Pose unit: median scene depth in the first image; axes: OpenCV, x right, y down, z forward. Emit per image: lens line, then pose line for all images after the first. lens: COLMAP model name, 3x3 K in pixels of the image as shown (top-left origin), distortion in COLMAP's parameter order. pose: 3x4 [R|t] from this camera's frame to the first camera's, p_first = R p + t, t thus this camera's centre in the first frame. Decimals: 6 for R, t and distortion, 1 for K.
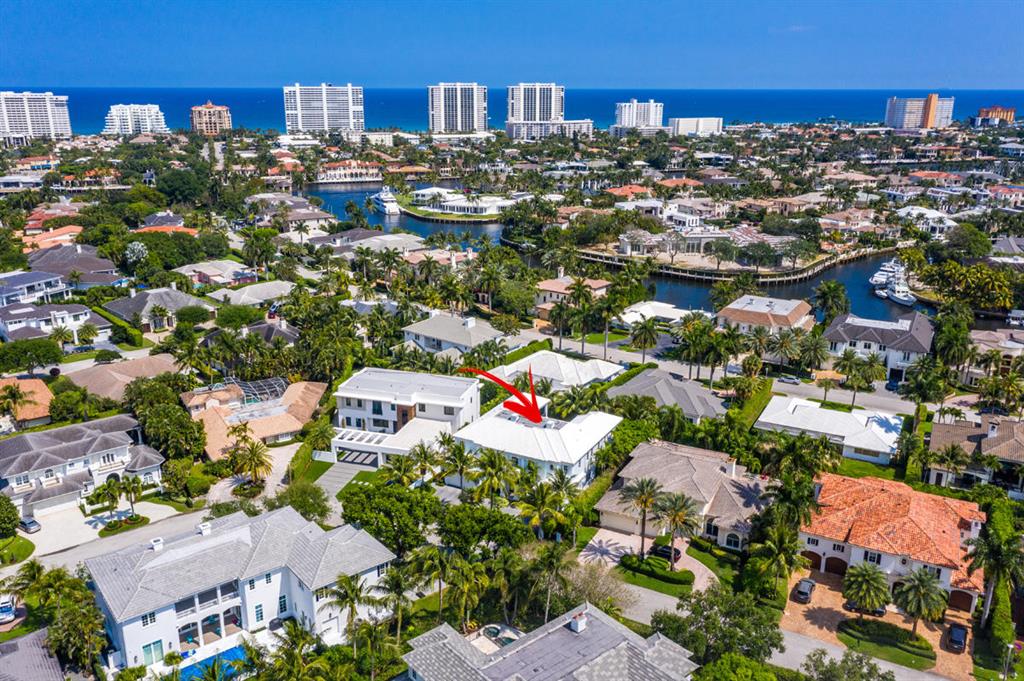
lens RADIAL K [[810.1, 0, 512.0], [0, 810.1, 340.5], [0, 0, 1]] dist [0.003345, 0.000427]
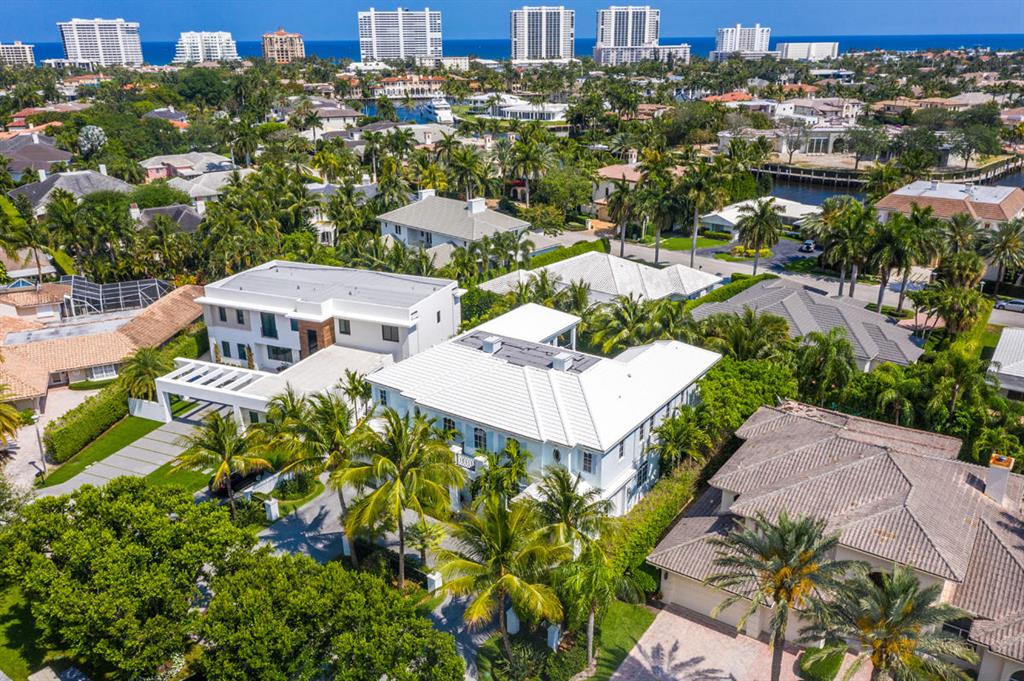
lens RADIAL K [[810.1, 0, 512.0], [0, 810.1, 340.5], [0, 0, 1]] dist [0.003345, 0.000427]
pose [[0.993908, 0.028637, -0.106424, 0.042574], [-0.022243, 0.997903, 0.060787, 0.040675], [0.107942, -0.058050, 0.992461, 0.340094]]
